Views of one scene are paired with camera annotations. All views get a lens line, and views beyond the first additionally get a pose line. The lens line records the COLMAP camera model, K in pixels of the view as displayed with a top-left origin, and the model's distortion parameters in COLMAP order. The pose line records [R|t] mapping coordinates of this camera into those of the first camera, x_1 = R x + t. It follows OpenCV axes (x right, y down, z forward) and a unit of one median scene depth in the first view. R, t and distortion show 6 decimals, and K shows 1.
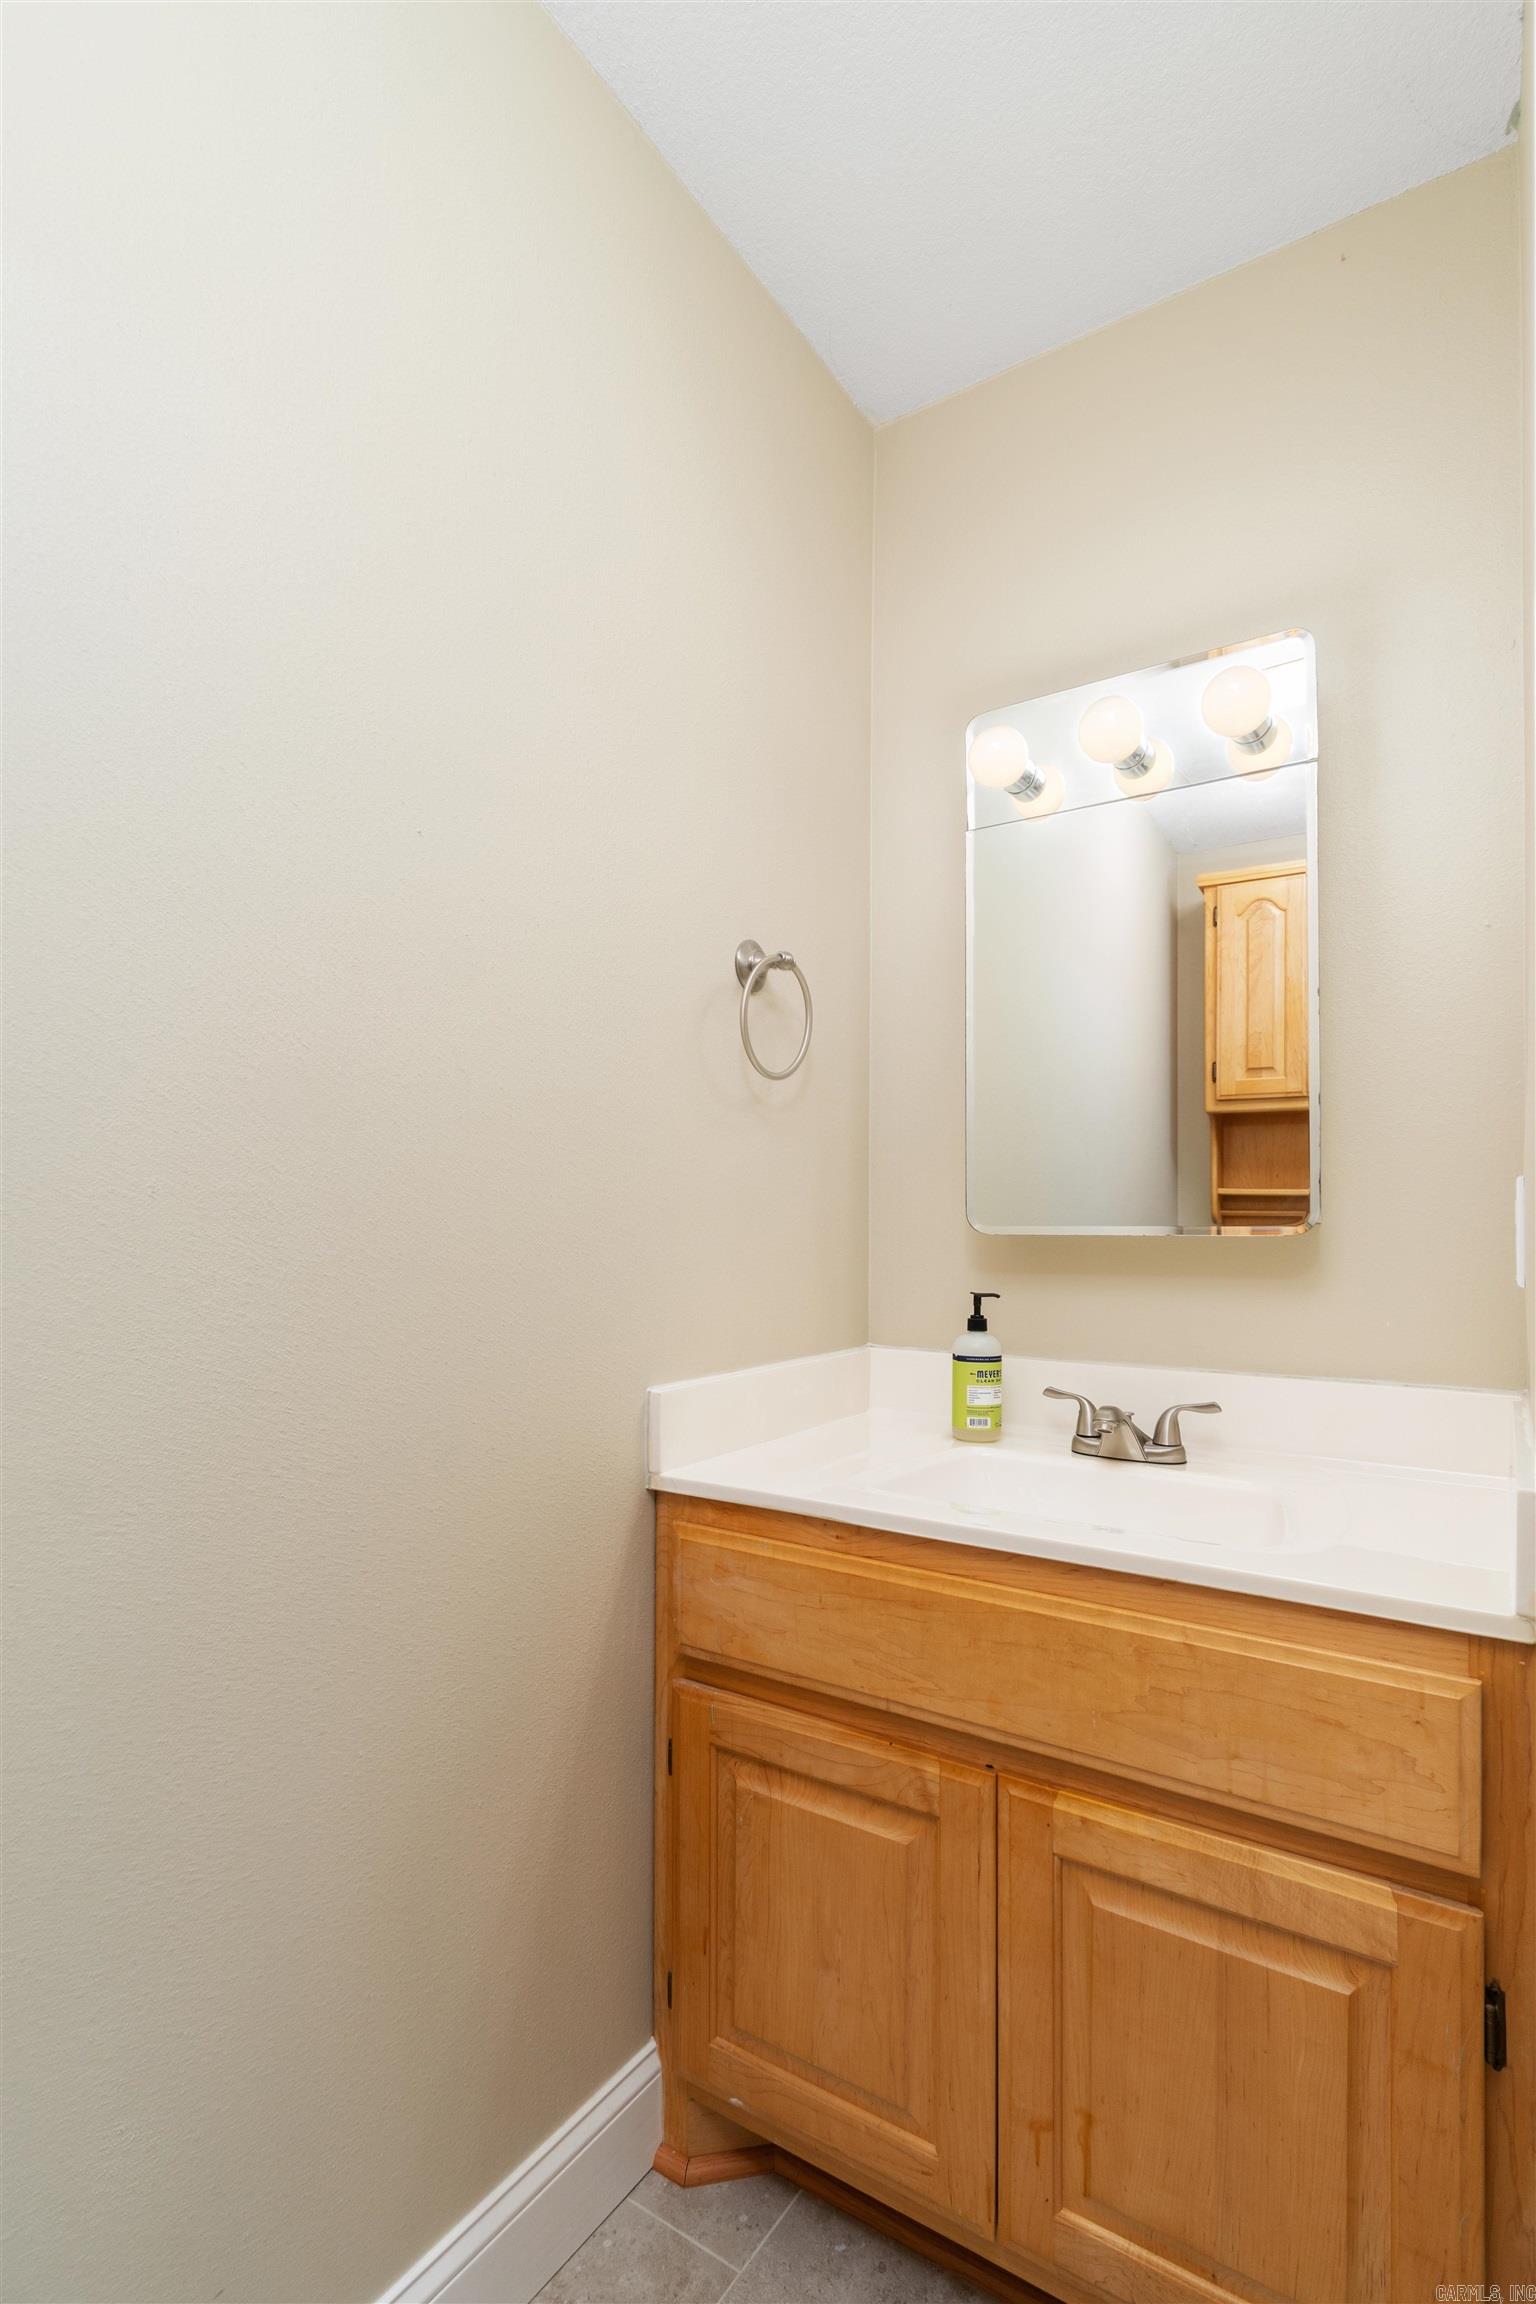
lens RADIAL K [[1074.0, 0, 766.0], [0, 1074.0, 1161.6], [0, 0, 1]] dist [-0.000506, 0.000889]
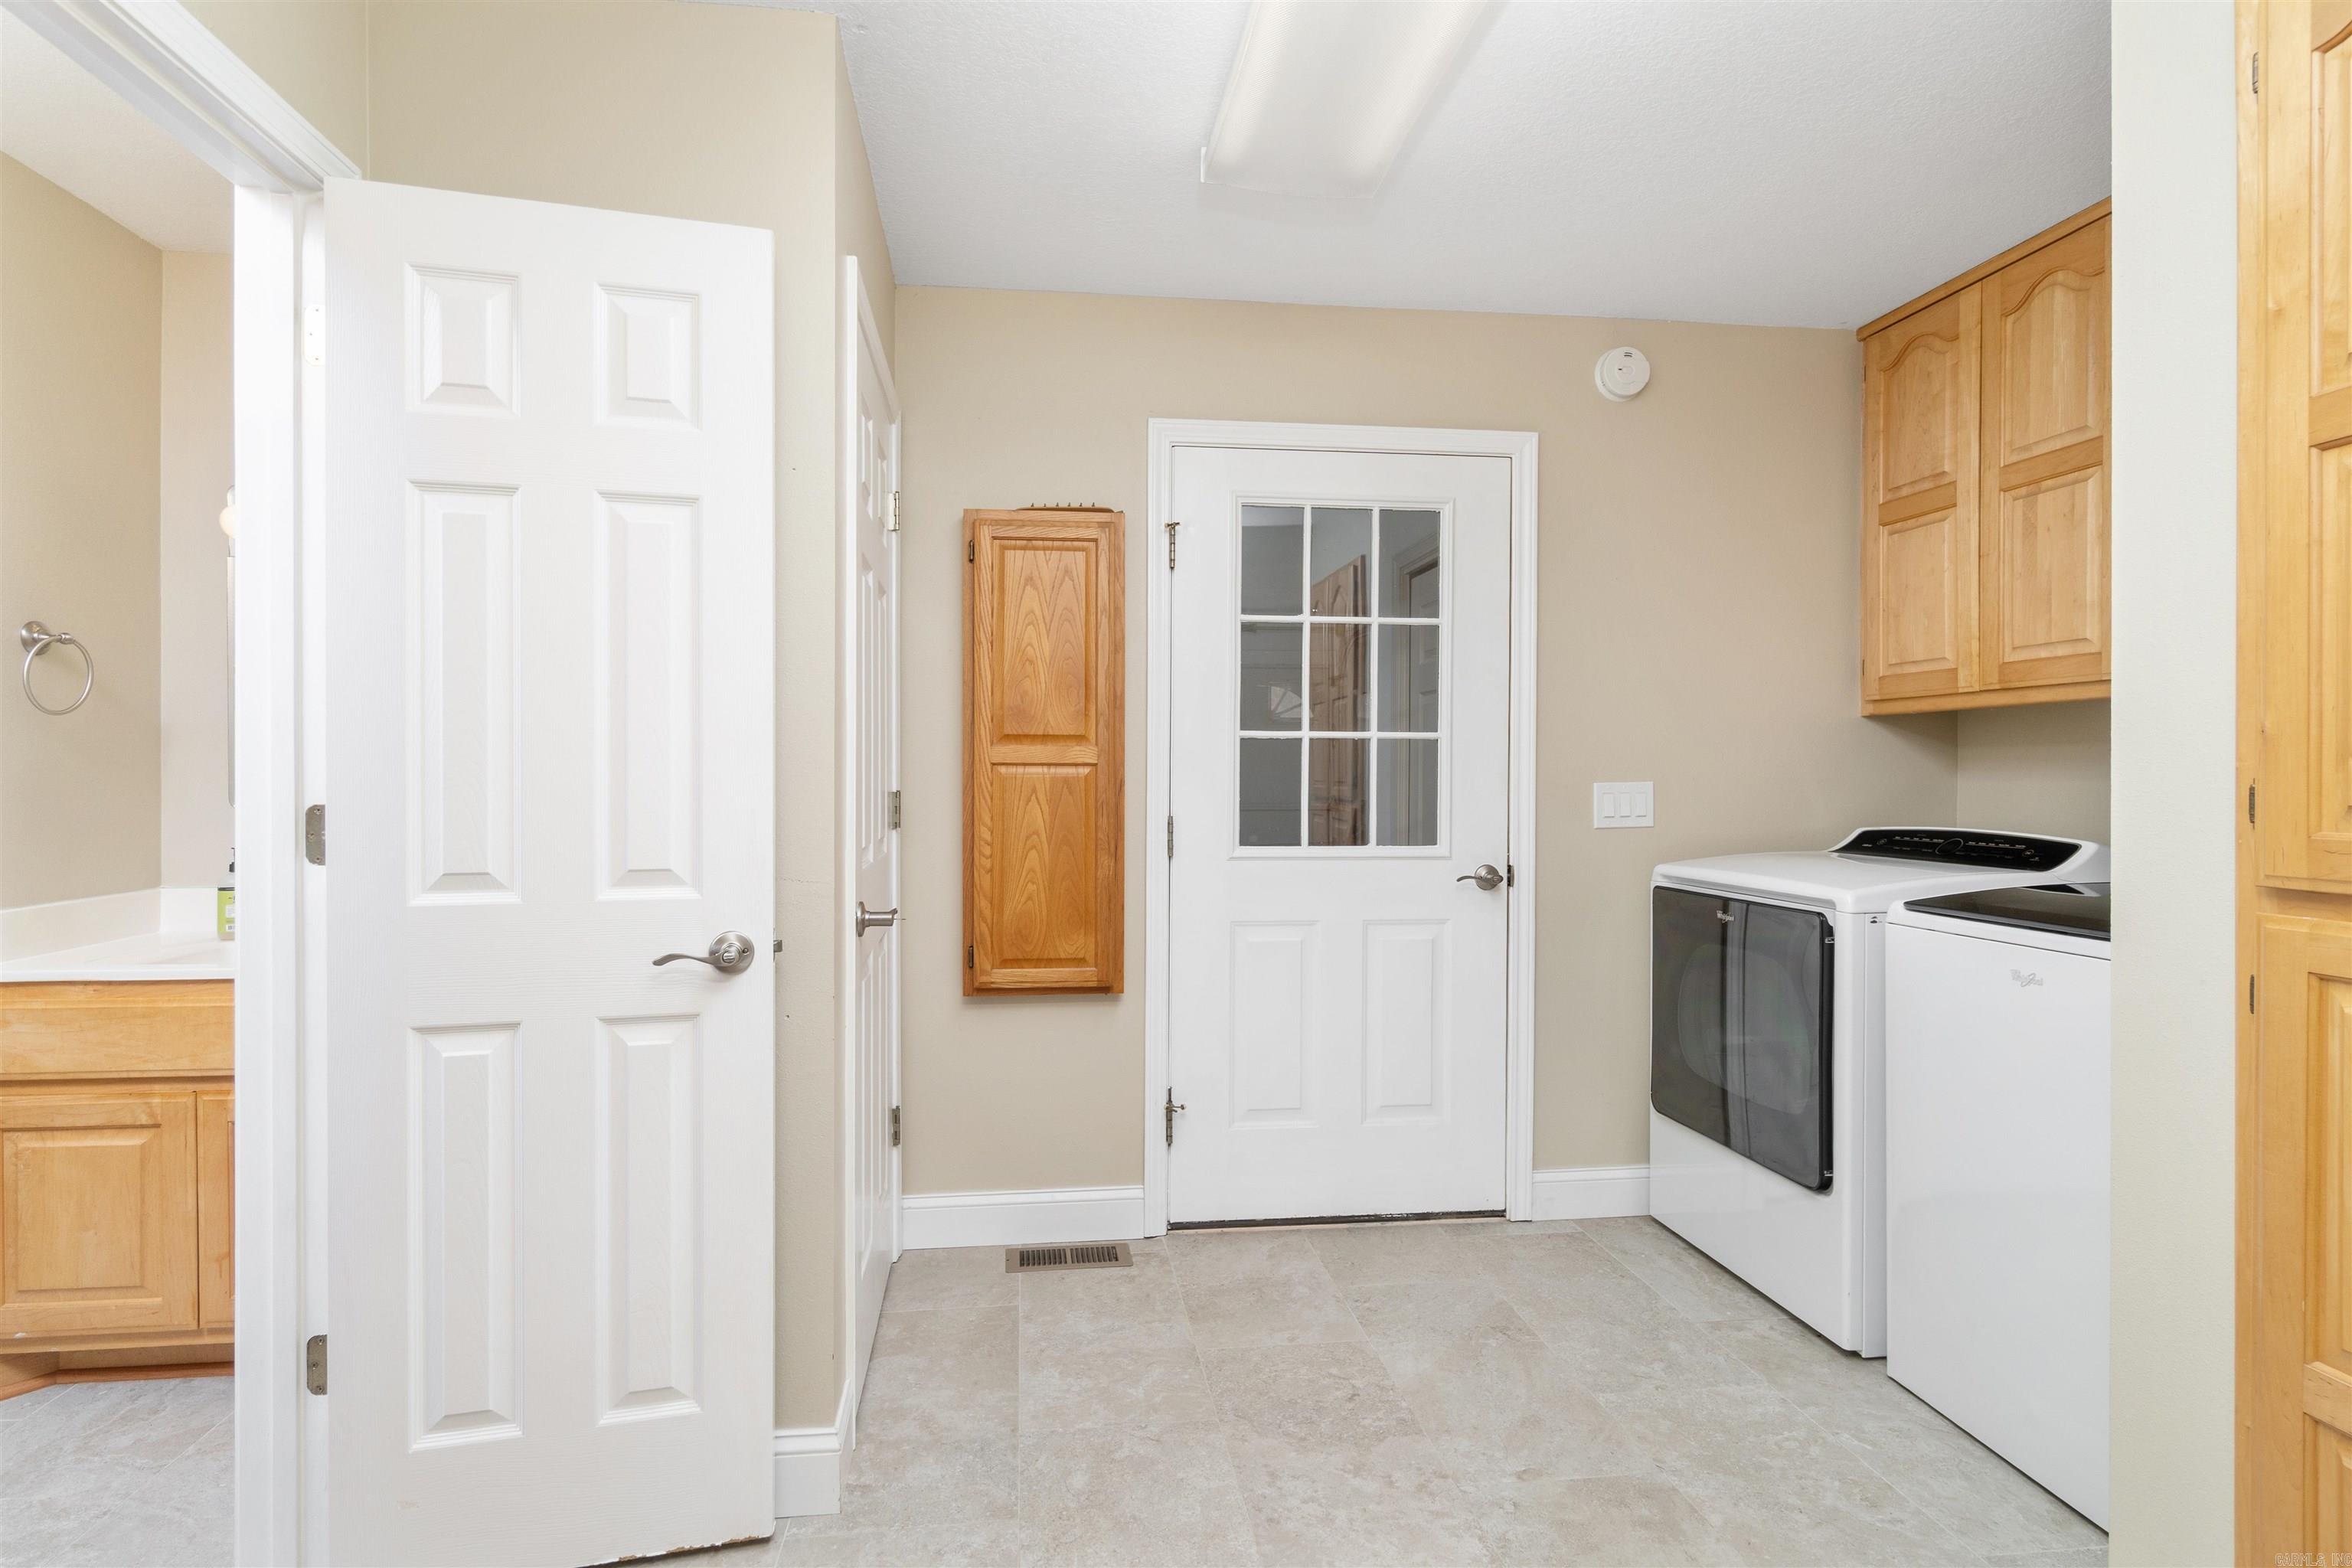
lens RADIAL K [[1096.3, 0, 1152.1], [0, 1096.3, 800.1], [0, 0, 1]] dist [-0.000506, 0.000889]
pose [[0.781212, -0.004478, 0.624249, 0.302288], [-0.034678, 0.998119, 0.050558, -0.108665], [-0.623301, -0.061144, 0.779588, -1.461452]]
